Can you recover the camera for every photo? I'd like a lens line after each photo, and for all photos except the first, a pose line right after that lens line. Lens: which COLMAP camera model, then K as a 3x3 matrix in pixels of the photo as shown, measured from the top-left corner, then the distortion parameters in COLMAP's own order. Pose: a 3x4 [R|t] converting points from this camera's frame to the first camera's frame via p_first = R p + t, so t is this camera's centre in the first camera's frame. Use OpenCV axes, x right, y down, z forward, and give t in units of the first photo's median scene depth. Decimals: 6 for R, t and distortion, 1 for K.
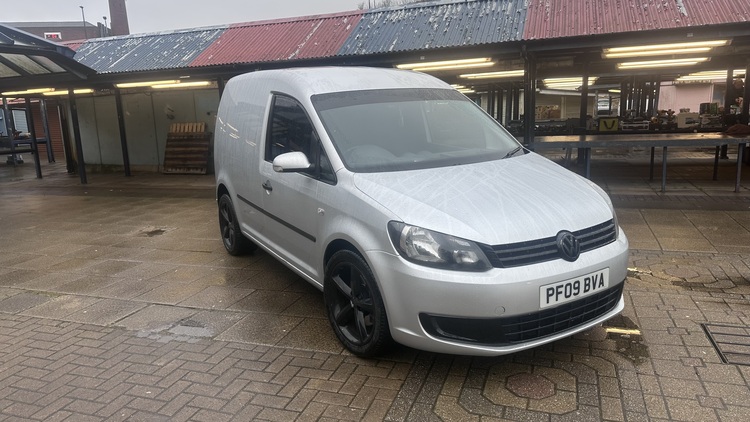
lens RADIAL K [[524.4, 0, 375.0], [0, 524.4, 211.0], [0, 0, 1]] dist [0.120098, -0.154064]
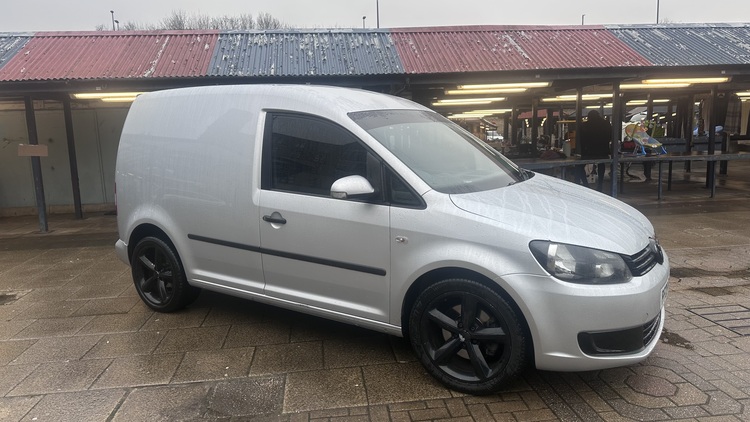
lens RADIAL K [[530.1, 0, 373.4], [0, 530.1, 198.6], [0, 0, 1]] dist [0.060644, -0.071049]
pose [[0.895513, -0.044650, 0.442789, -0.519648], [0.080900, 0.994709, -0.063311, -0.015501], [-0.437620, 0.092518, 0.894388, 0.198636]]
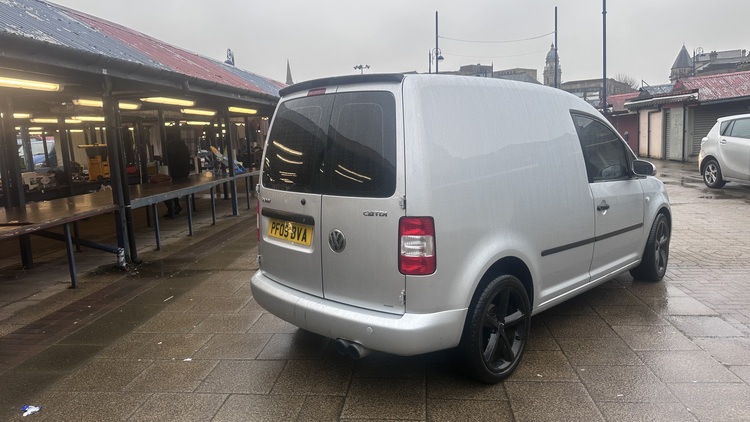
lens RADIAL K [[530.1, 0, 373.4], [0, 530.1, 198.6], [0, 0, 1]] dist [0.060644, -0.071049]
pose [[-0.252664, -0.065893, 0.965308, -1.229929], [0.235410, 0.963512, 0.127387, -0.336542], [-0.938479, 0.259429, -0.227933, 1.906705]]
